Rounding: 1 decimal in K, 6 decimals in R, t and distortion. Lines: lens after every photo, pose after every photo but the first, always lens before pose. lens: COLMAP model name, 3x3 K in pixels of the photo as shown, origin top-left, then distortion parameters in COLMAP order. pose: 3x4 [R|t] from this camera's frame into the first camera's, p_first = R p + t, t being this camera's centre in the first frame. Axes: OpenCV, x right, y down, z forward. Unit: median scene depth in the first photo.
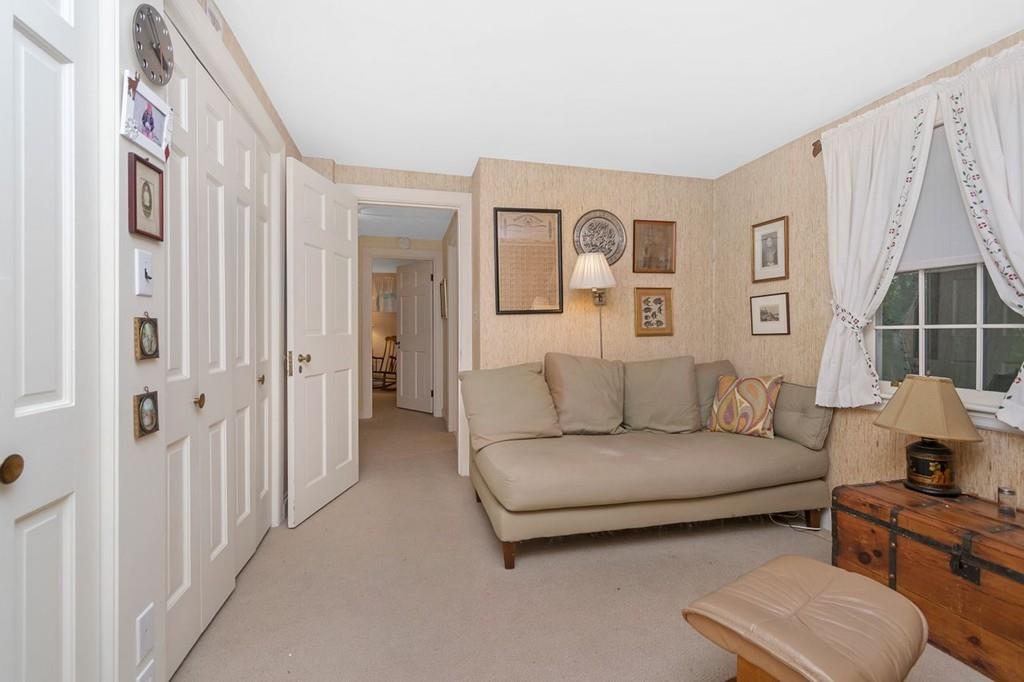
lens RADIAL K [[449.9, 0, 510.7], [0, 449.9, 335.3], [0, 0, 1]] dist [0.002257, -0.000750]
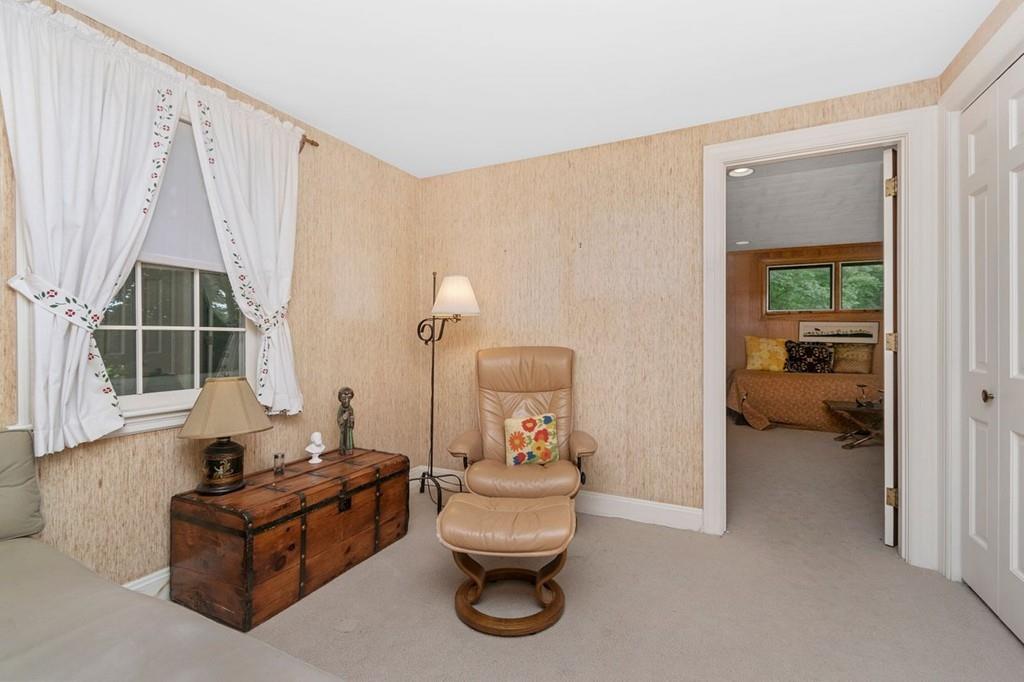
lens RADIAL K [[449.9, 0, 510.7], [0, 449.9, 335.3], [0, 0, 1]] dist [0.002257, -0.000750]
pose [[-0.763338, 0.000579, 0.645999, -0.225310], [0.001803, 0.999998, 0.001235, -0.004491], [-0.645997, 0.002107, -0.763337, 1.366989]]
